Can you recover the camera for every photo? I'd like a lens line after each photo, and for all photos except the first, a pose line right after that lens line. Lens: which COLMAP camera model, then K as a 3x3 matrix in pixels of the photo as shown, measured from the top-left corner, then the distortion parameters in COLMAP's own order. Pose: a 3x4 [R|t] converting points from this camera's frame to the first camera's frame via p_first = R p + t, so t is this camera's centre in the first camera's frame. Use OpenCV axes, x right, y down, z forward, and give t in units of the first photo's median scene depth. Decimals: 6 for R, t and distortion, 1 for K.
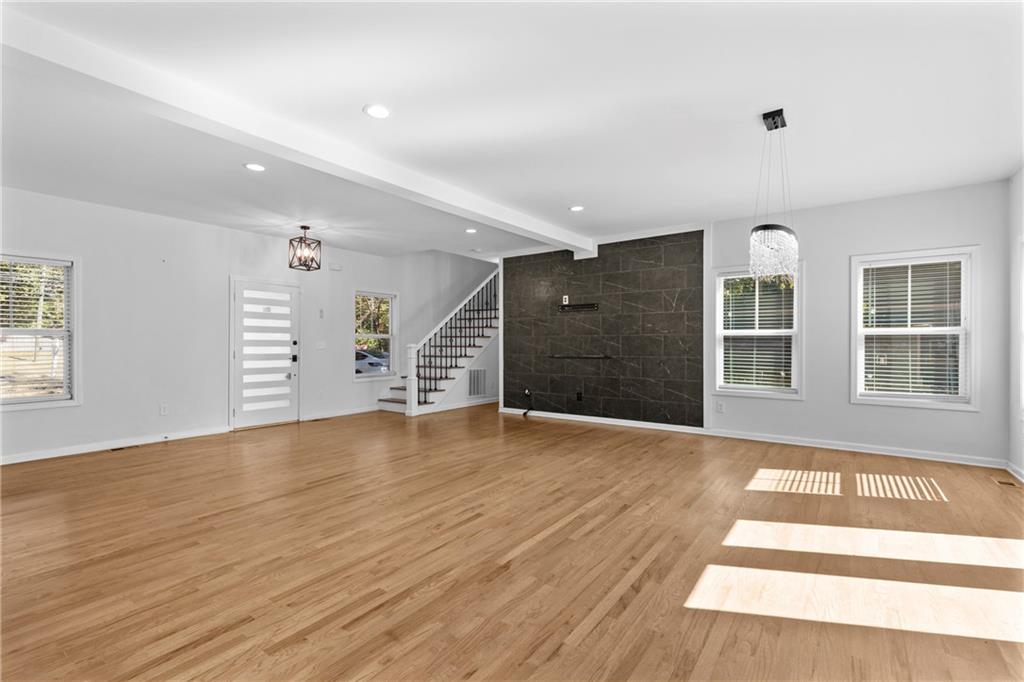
lens RADIAL K [[464.8, 0, 511.1], [0, 464.8, 342.4], [0, 0, 1]] dist [0.007435, -0.000688]
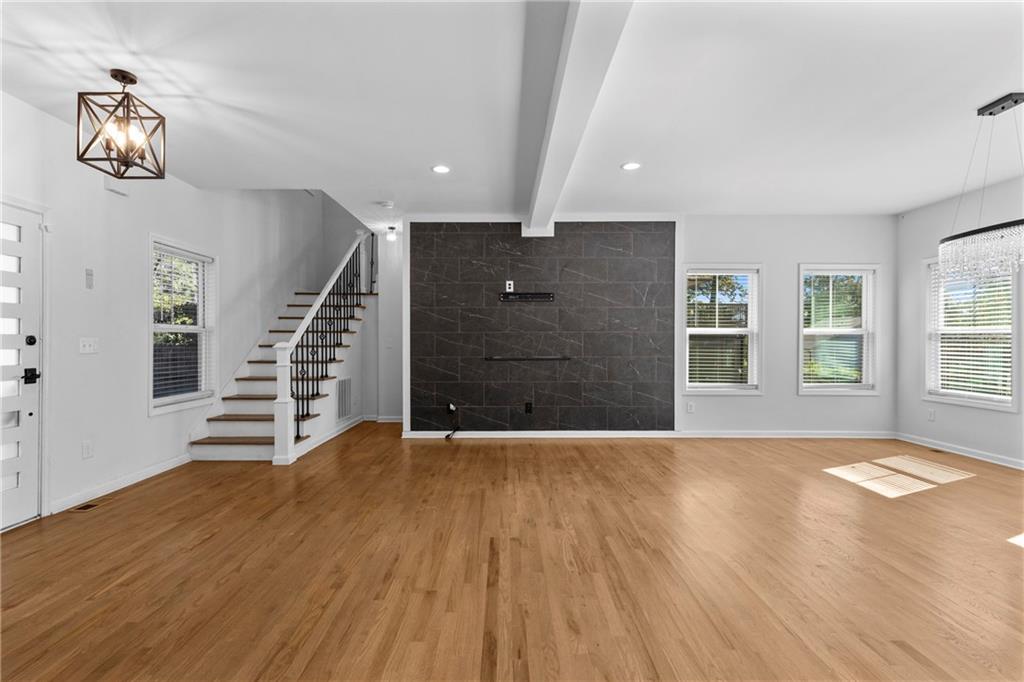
lens RADIAL K [[464.8, 0, 509.1], [0, 464.8, 341.3], [0, 0, 1]] dist [0.007435, -0.000688]
pose [[0.803988, 0.000112, 0.594646, -0.416035], [-0.001494, 0.999997, 0.001833, 0.000346], [-0.594644, -0.002362, 0.803986, 0.435318]]
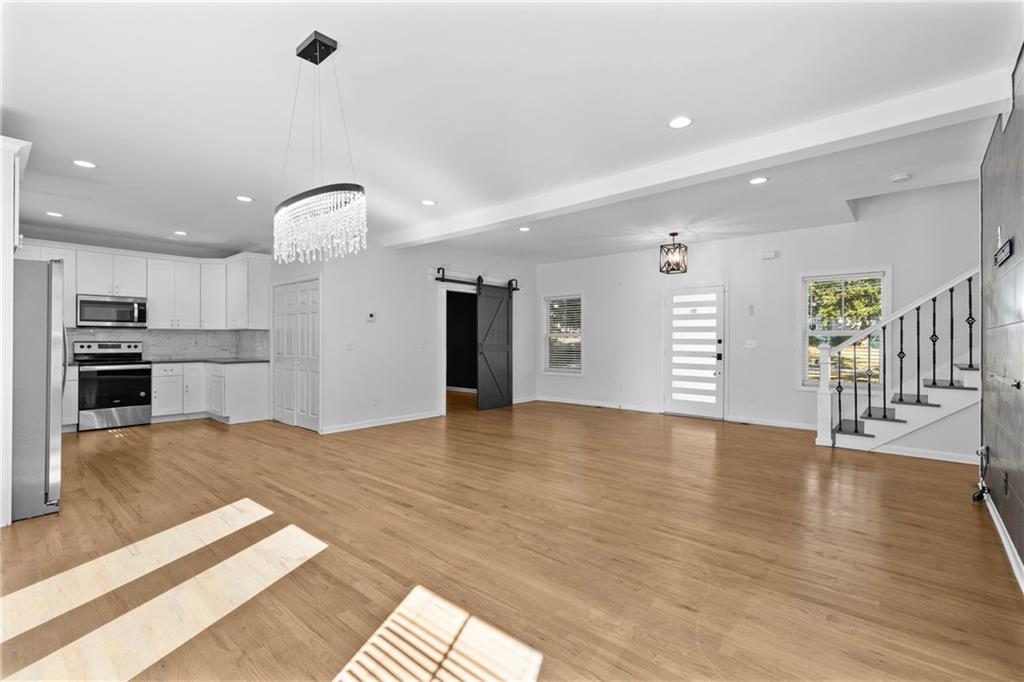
lens RADIAL K [[464.8, 0, 502.6], [0, 464.8, 342.7], [0, 0, 1]] dist [0.007435, -0.000688]
pose [[-0.104539, 0.005669, -0.994505, 0.674255], [-0.001419, 0.999982, 0.005850, -0.001567], [0.994520, 0.002023, -0.104529, 0.725542]]
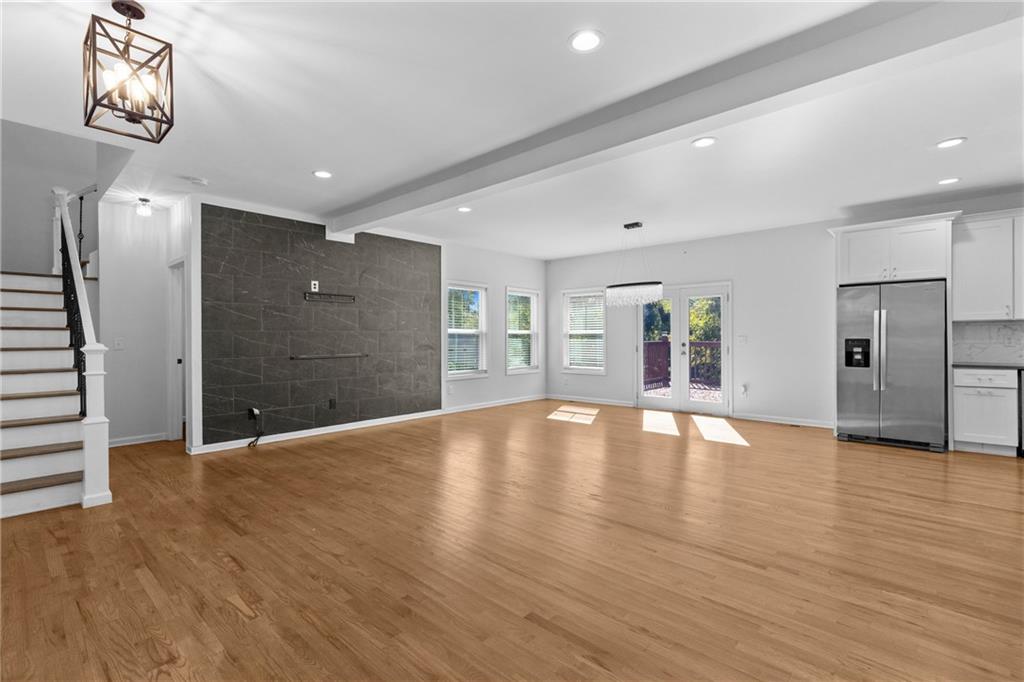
lens RADIAL K [[464.8, 0, 506.8], [0, 464.8, 336.2], [0, 0, 1]] dist [0.007435, -0.000688]
pose [[0.112141, 0.004591, 0.993682, -0.761760], [0.004486, 0.999977, -0.005127, 0.000596], [-0.993682, 0.005033, 0.112118, 0.687748]]
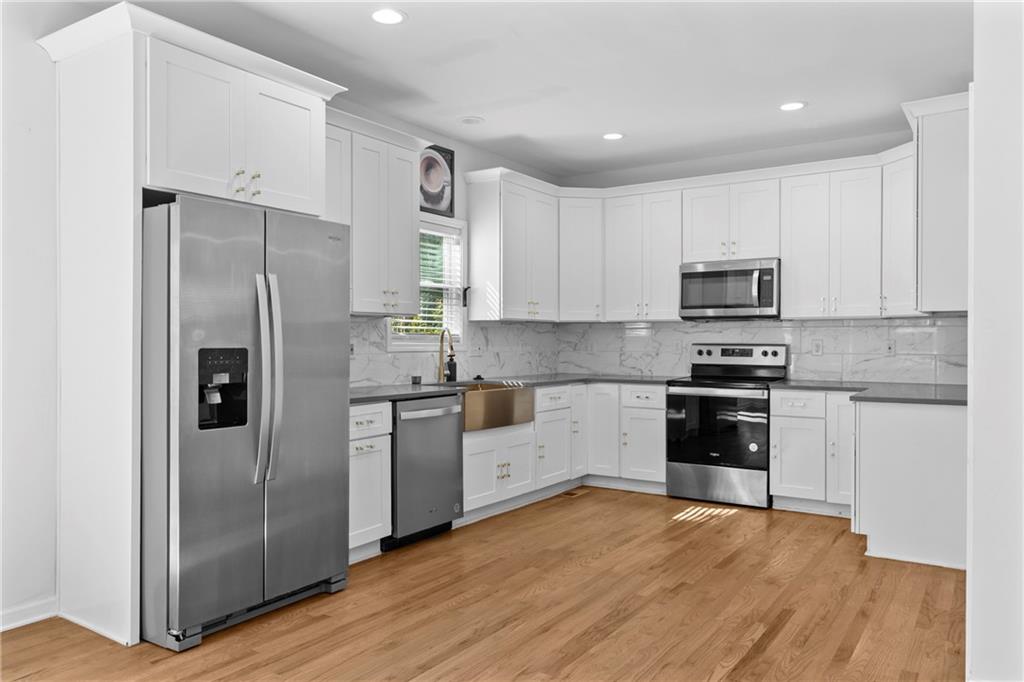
lens RADIAL K [[732.9, 0, 511.8], [0, 732.9, 341.0], [0, 0, 1]] dist [0.010494, 0.001602]
pose [[-0.999397, 0.002685, -0.034626, 0.004691], [0.002736, 0.999995, -0.001418, 0.000126], [0.034623, -0.001512, -0.999399, 0.636720]]
